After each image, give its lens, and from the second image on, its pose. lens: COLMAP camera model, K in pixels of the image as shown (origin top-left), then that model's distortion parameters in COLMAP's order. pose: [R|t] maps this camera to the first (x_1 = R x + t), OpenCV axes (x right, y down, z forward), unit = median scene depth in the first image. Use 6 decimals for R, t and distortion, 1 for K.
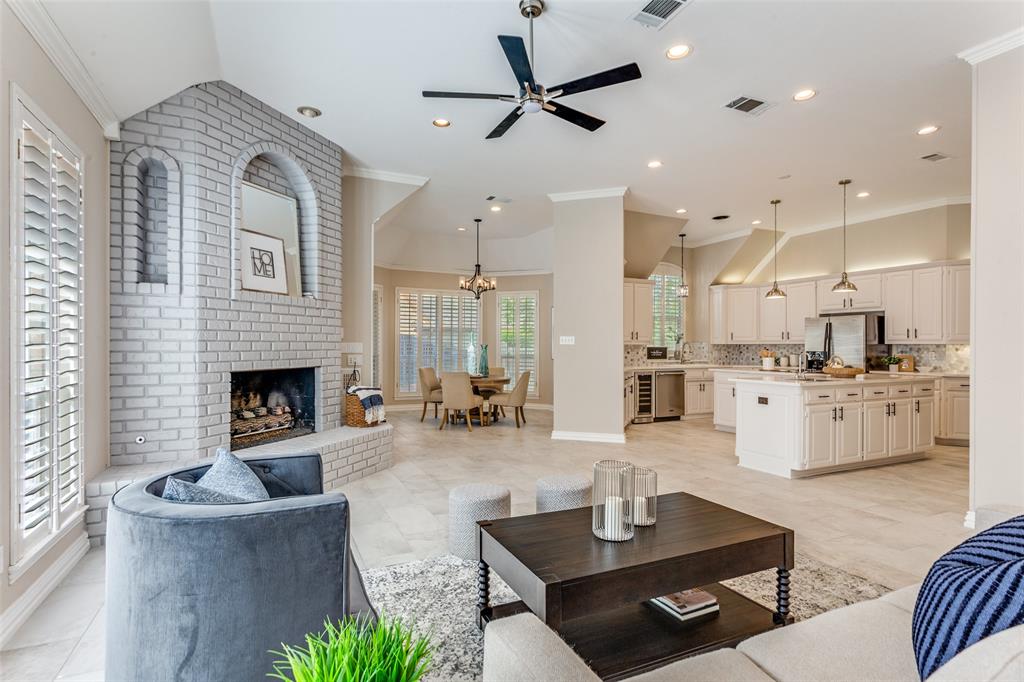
lens RADIAL K [[508.1, 0, 507.6], [0, 508.1, 347.1], [0, 0, 1]] dist [-0.006709, 0.000407]
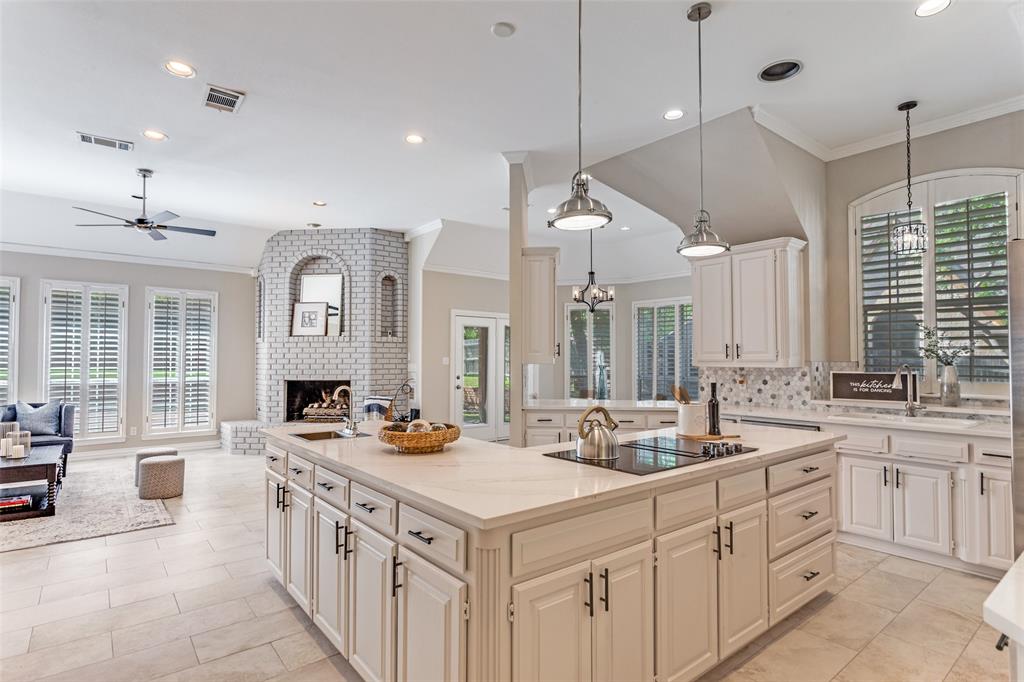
lens RADIAL K [[520.7, 0, 512.6], [0, 520.7, 346.2], [0, 0, 1]] dist [0.001285, 0.000610]
pose [[0.243749, -0.027661, -0.969444, 1.003977], [-0.001739, 0.999579, -0.028958, -0.015113], [0.969837, 0.008744, 0.243598, 0.871272]]
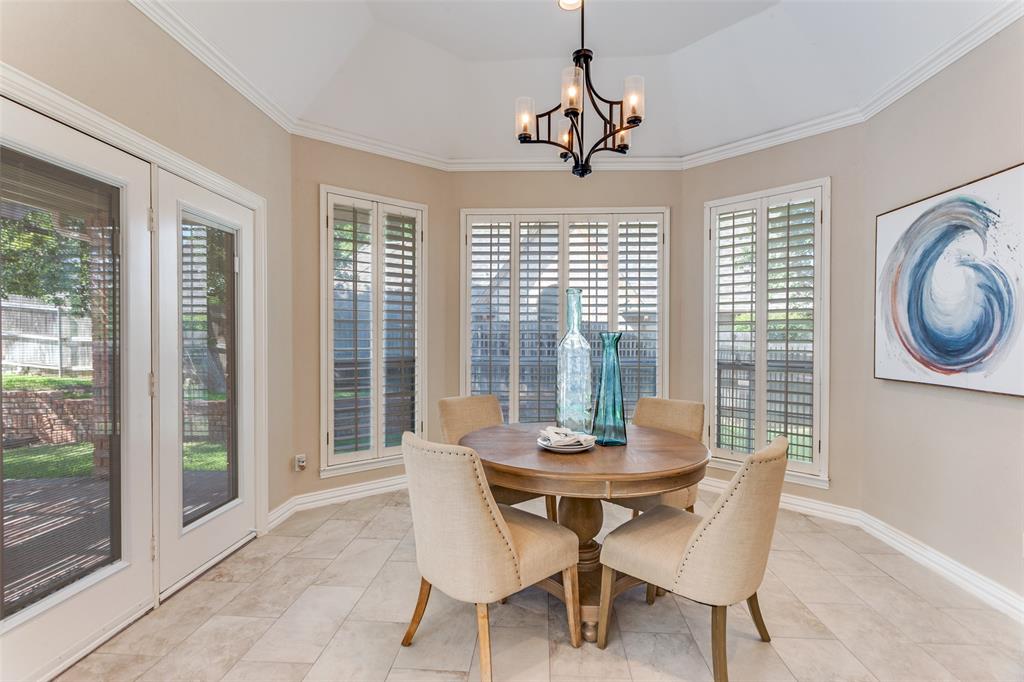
lens RADIAL K [[505.9, 0, 509.7], [0, 505.9, 343.2], [0, 0, 1]] dist [-0.000739, 0.001755]
pose [[0.883986, 0.003094, -0.467503, 0.051712], [0.000688, 0.999968, 0.007919, -0.001518], [0.467513, -0.007321, 0.883956, 0.964013]]
